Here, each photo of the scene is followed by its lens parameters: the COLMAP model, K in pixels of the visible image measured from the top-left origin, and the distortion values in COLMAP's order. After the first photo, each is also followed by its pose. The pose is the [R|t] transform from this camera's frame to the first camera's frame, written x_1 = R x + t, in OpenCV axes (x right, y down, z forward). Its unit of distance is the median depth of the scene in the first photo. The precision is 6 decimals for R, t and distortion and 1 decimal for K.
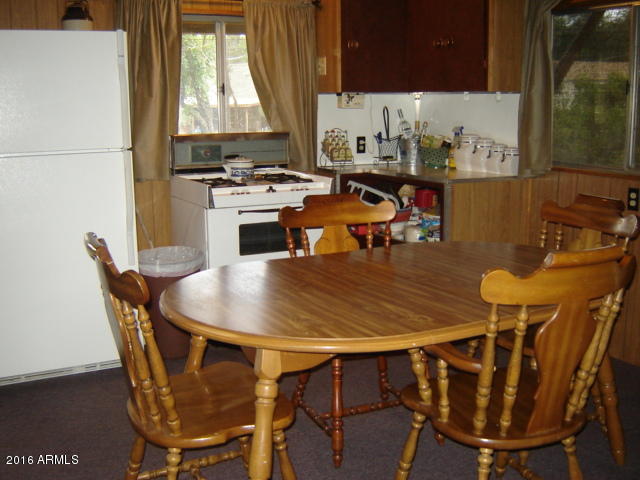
lens RADIAL K [[715.8, 0, 320.0], [0, 715.8, 240.0], [0, 0, 1]] dist [-0.130518, -0.012238]
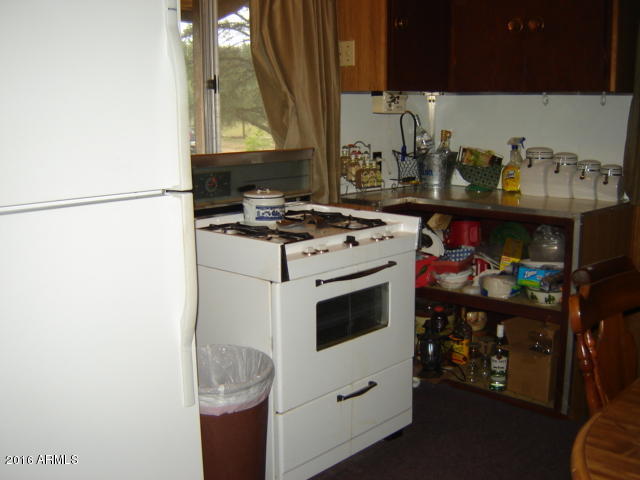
lens RADIAL K [[715.8, 0, 320.0], [0, 715.8, 240.0], [0, 0, 1]] dist [-0.130518, -0.012238]
pose [[0.947321, -0.058311, 0.314932, -0.252189], [0.060710, 0.998153, 0.002195, -0.064081], [-0.314478, 0.017040, 0.949112, 0.347068]]
